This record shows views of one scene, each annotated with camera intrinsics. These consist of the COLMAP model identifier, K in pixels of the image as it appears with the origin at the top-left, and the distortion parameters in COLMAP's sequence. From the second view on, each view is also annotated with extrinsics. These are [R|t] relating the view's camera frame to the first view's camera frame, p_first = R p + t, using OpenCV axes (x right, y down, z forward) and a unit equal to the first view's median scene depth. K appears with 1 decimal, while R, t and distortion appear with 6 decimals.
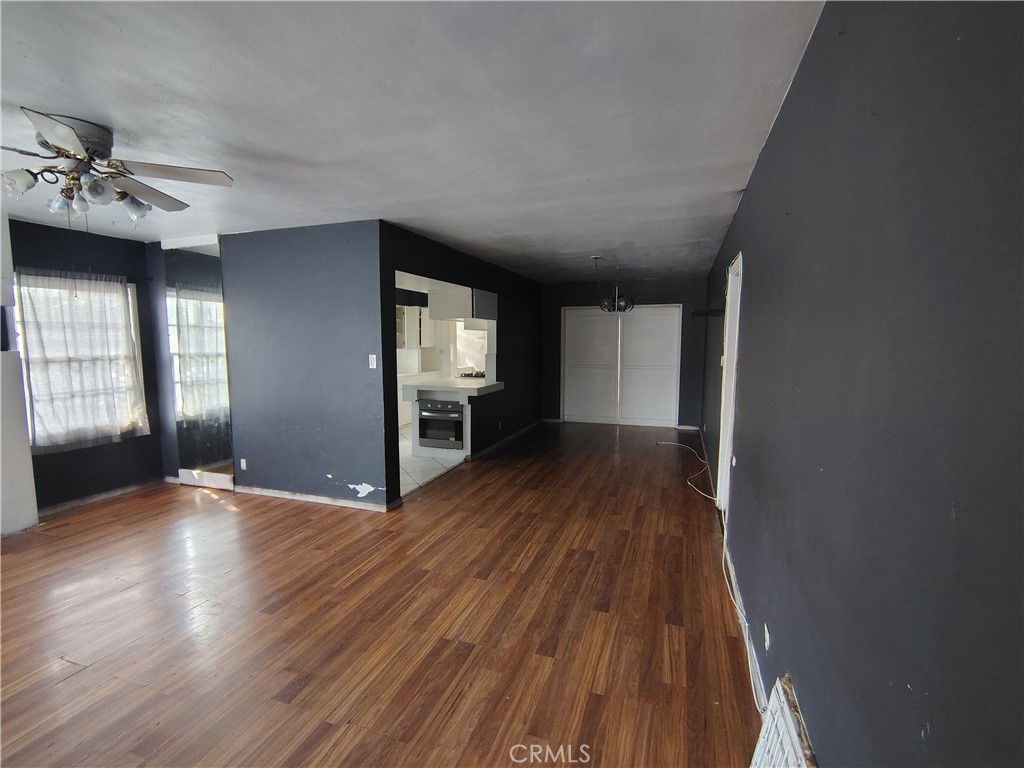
lens RADIAL K [[478.8, 0, 513.7], [0, 478.8, 391.3], [0, 0, 1]] dist [-0.001098, 0.000519]
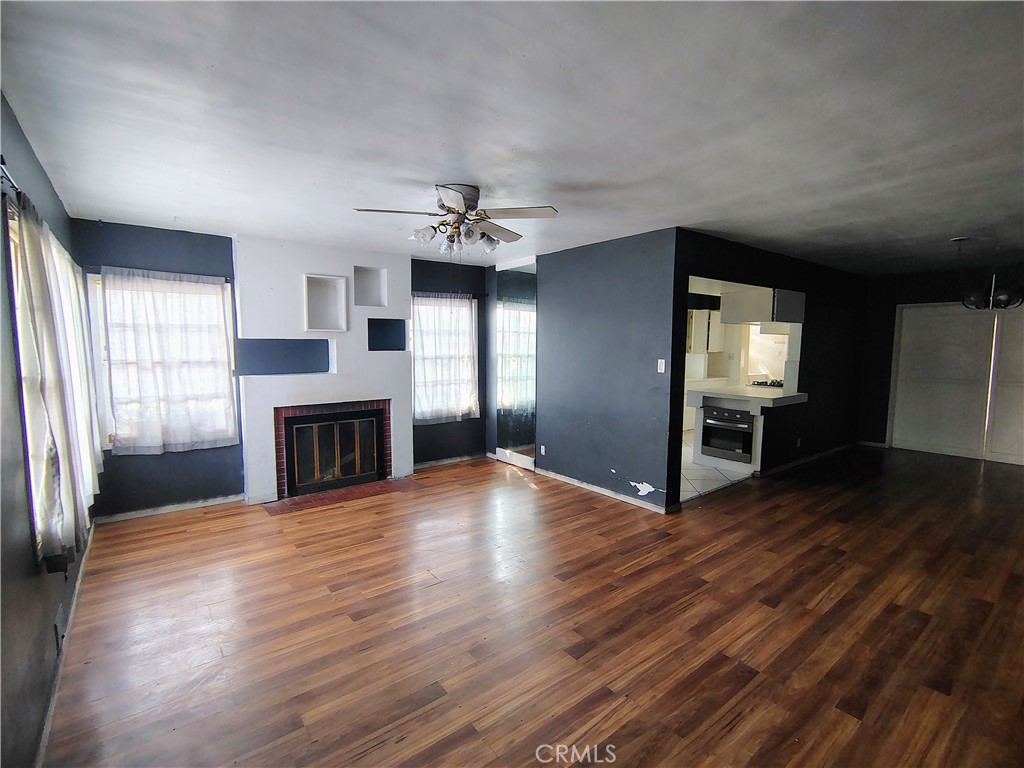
lens RADIAL K [[478.8, 0, 512.7], [0, 478.8, 388.9], [0, 0, 1]] dist [-0.001098, 0.000519]
pose [[0.841693, 0.056912, -0.536949, -0.007618], [-0.063050, 0.997986, 0.006943, 0.000018], [0.536263, 0.028011, 0.843586, -0.036973]]
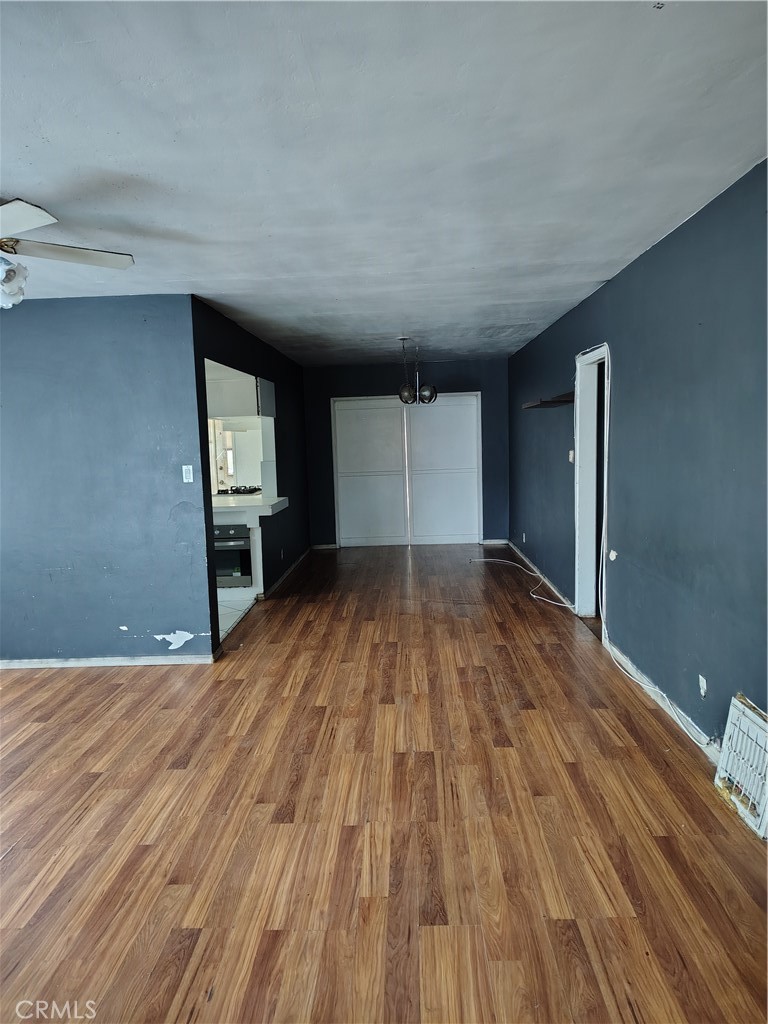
lens RADIAL K [[701.4, 0, 383.2], [0, 701.4, 514.7], [0, 0, 1]] dist [0.025249, -0.016525]
pose [[0.955441, -0.064497, 0.288049, -0.314668], [0.065316, 0.997842, 0.006778, 0.017713], [-0.287865, 0.012339, 0.957592, -0.196918]]
